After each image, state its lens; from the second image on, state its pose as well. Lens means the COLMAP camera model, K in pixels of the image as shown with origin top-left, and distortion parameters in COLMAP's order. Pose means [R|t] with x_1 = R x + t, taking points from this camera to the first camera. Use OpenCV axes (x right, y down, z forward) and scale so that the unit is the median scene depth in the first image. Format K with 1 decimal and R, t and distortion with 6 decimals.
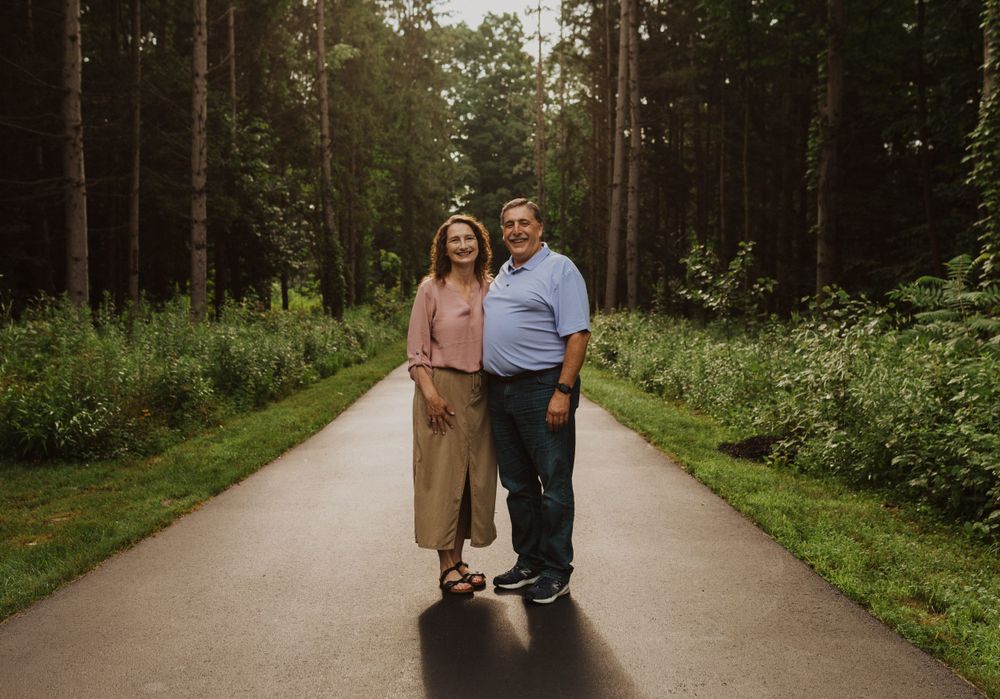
lens RADIAL K [[1003.4, 0, 522.4], [0, 1003.4, 350.5], [0, 0, 1]] dist [0.000880, -0.006695]
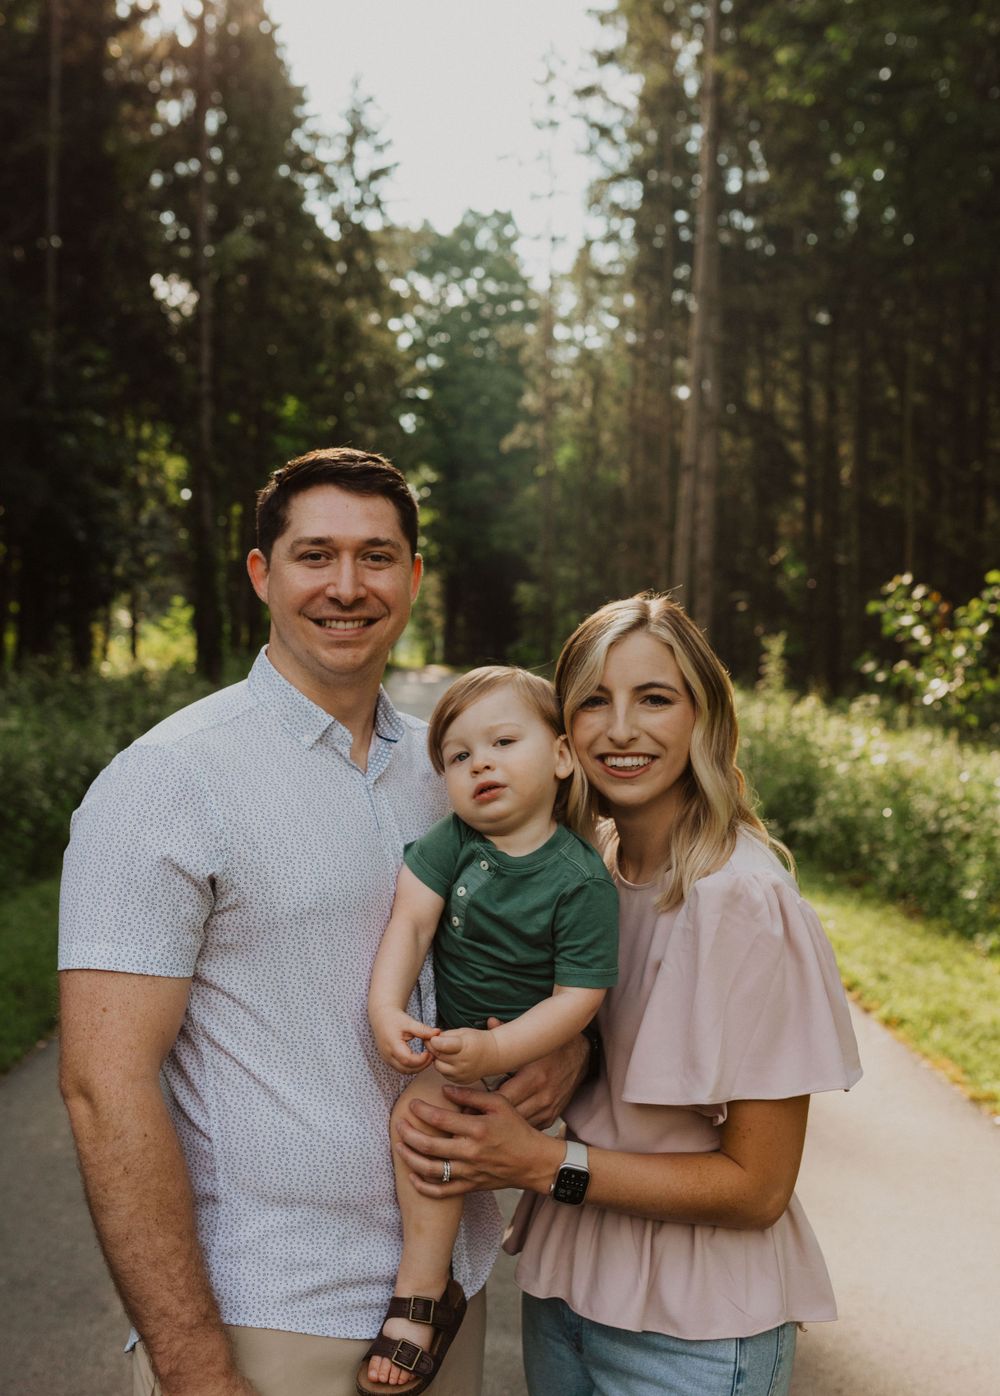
lens RADIAL K [[1516.7, 0, 500.6], [0, 1516.7, 622.9], [0, 0, 1]] dist [0.007214, 0.004715]
pose [[0.999714, 0.023895, -0.000491, -0.020922], [-0.023878, 0.997706, -0.063342, -0.017938], [-0.001024, 0.063336, 0.997992, 0.148375]]
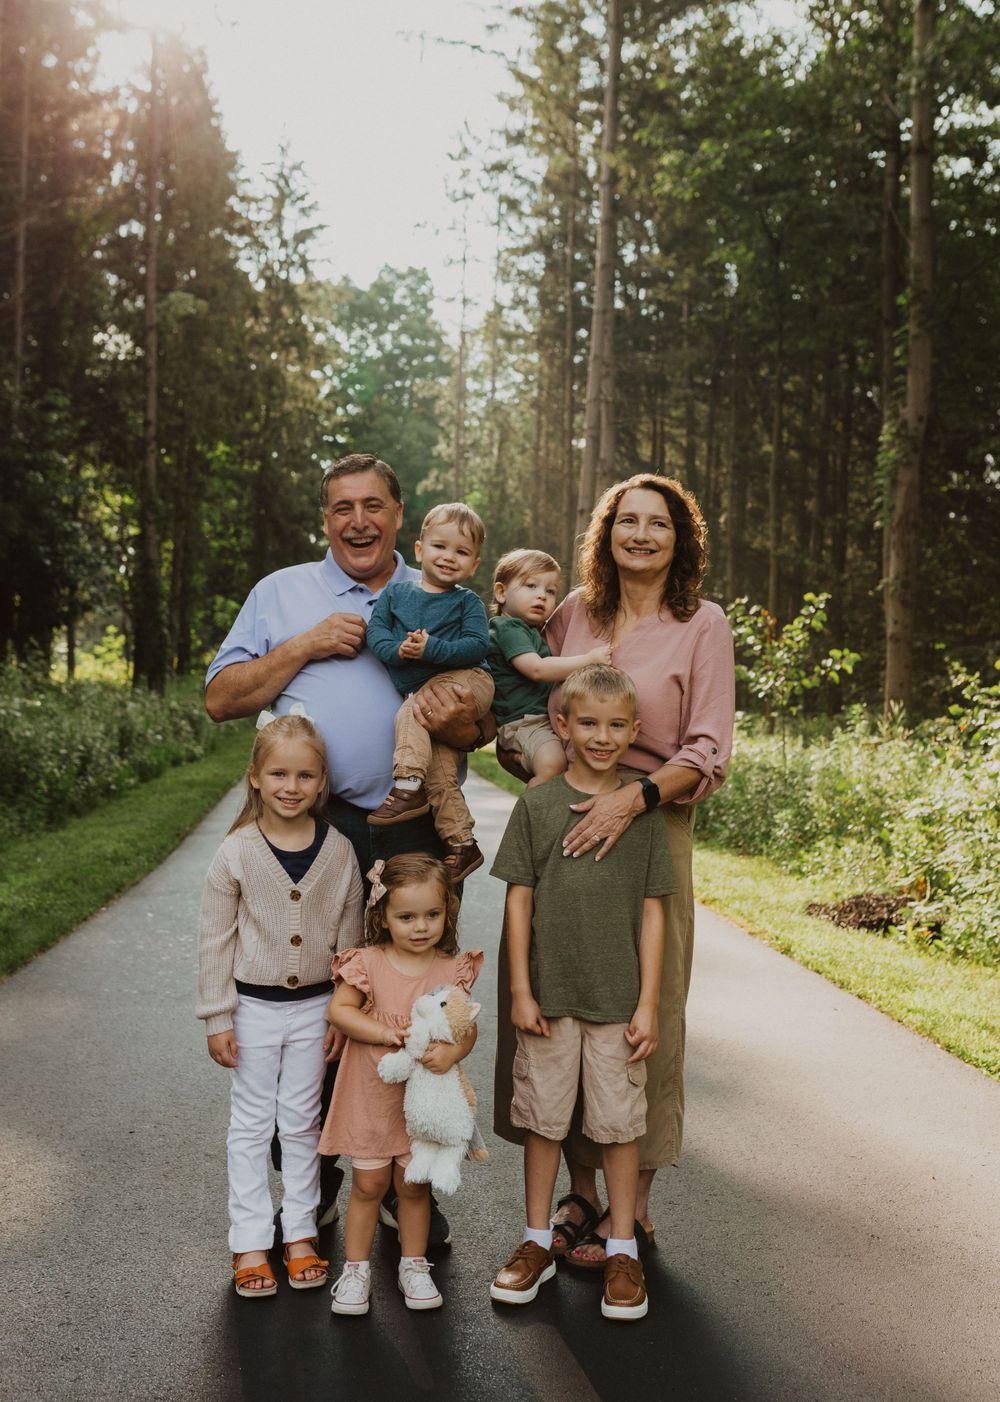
lens RADIAL K [[1451.5, 0, 496.0], [0, 1451.5, 657.0], [0, 0, 1]] dist [0.004971, 0.002016]
pose [[0.997629, 0.035365, 0.059032, -0.027444], [-0.031388, 0.997259, -0.066998, 0.002194], [-0.061239, 0.064986, 0.996005, 0.040685]]
